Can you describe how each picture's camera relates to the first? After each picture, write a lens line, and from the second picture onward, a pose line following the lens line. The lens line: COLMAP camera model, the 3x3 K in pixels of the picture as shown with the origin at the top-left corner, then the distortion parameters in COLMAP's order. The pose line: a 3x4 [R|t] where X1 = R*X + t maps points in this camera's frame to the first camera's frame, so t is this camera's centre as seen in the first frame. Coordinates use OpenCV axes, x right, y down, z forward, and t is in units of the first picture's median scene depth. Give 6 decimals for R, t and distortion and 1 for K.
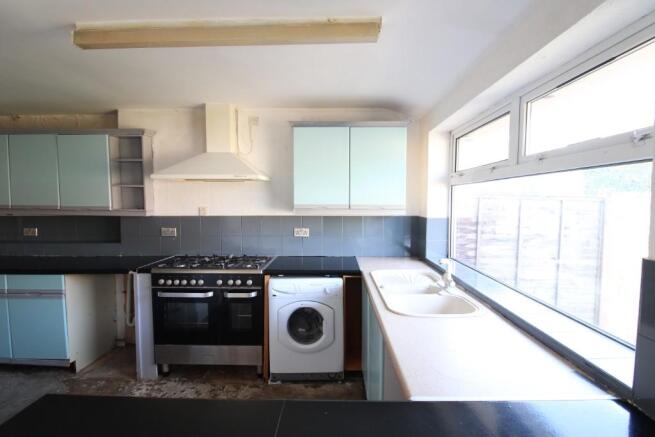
lens RADIAL K [[313.2, 0, 327.9], [0, 313.2, 216.3], [0, 0, 1]] dist [-0.006177, -0.000825]
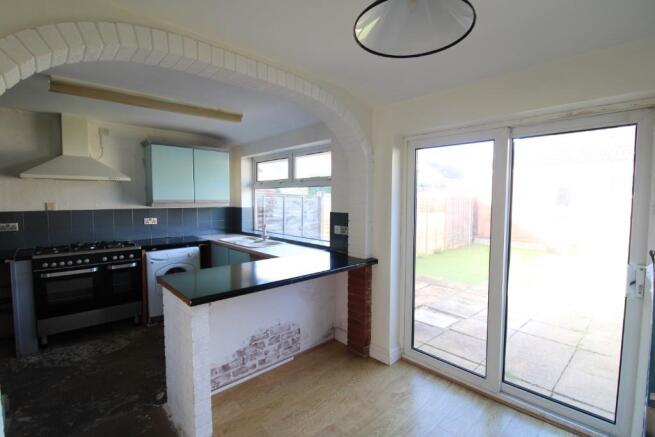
lens RADIAL K [[313.2, 0, 327.9], [0, 313.2, 216.3], [0, 0, 1]] dist [-0.006177, -0.000825]
pose [[0.725395, -0.037801, 0.687294, -0.530332], [0.031650, 0.999267, 0.021555, 0.031132], [-0.687605, 0.006117, 0.726060, -0.569208]]
